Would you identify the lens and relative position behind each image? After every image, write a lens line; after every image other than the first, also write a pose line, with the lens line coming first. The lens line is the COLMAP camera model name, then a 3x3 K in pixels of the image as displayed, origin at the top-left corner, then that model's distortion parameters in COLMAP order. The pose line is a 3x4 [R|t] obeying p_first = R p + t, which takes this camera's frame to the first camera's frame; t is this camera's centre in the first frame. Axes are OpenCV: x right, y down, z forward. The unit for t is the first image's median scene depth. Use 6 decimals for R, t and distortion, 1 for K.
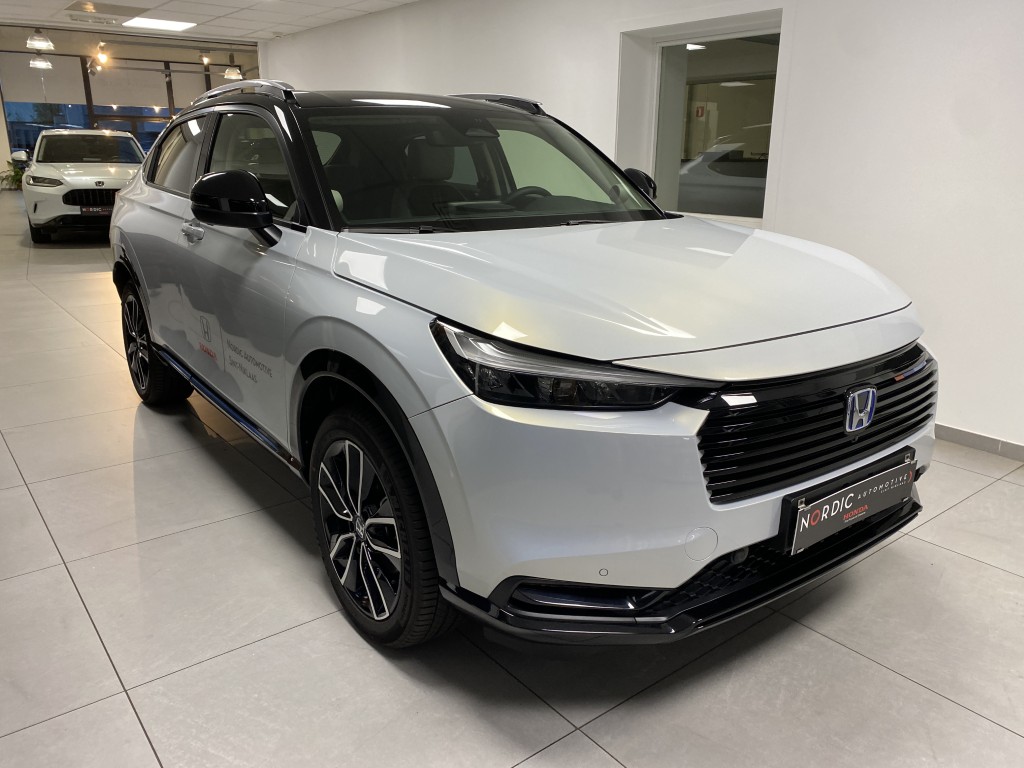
lens RADIAL K [[784.1, 0, 514.1], [0, 784.1, 382.2], [0, 0, 1]] dist [0.029574, -0.010773]
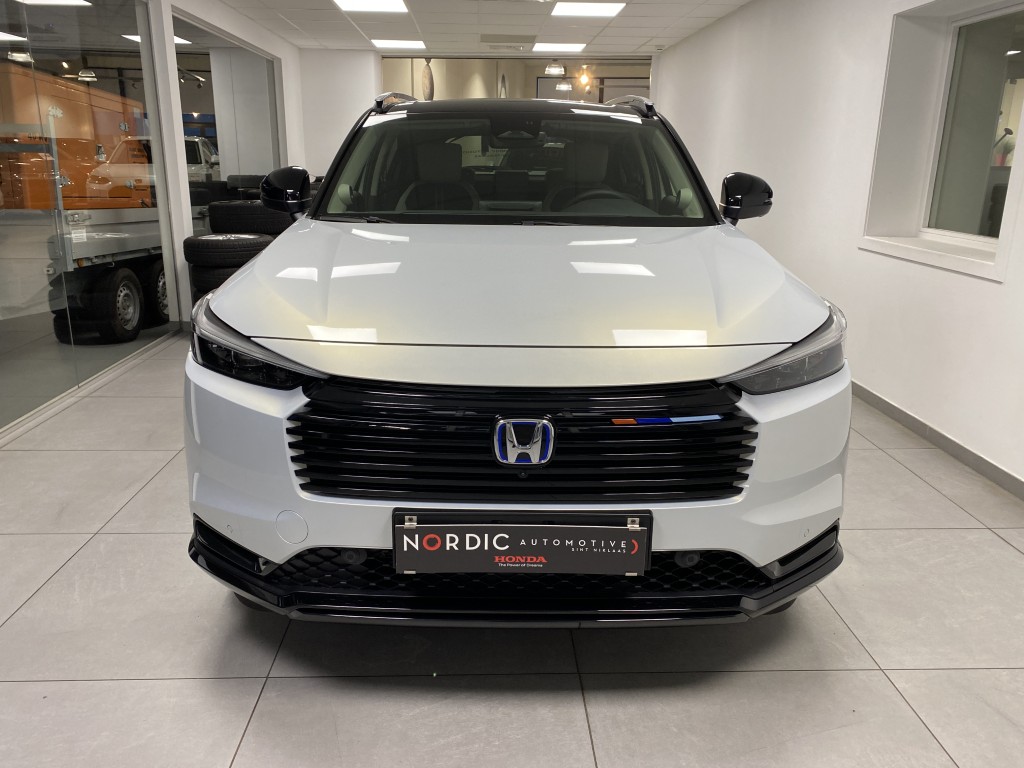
lens RADIAL K [[784.1, 0, 514.1], [0, 784.1, 382.2], [0, 0, 1]] dist [0.029574, -0.010773]
pose [[0.808508, 0.165809, -0.564643, 0.788963], [-0.173373, 0.984015, 0.040706, -0.054686], [0.562367, 0.064983, 0.824331, 0.240613]]
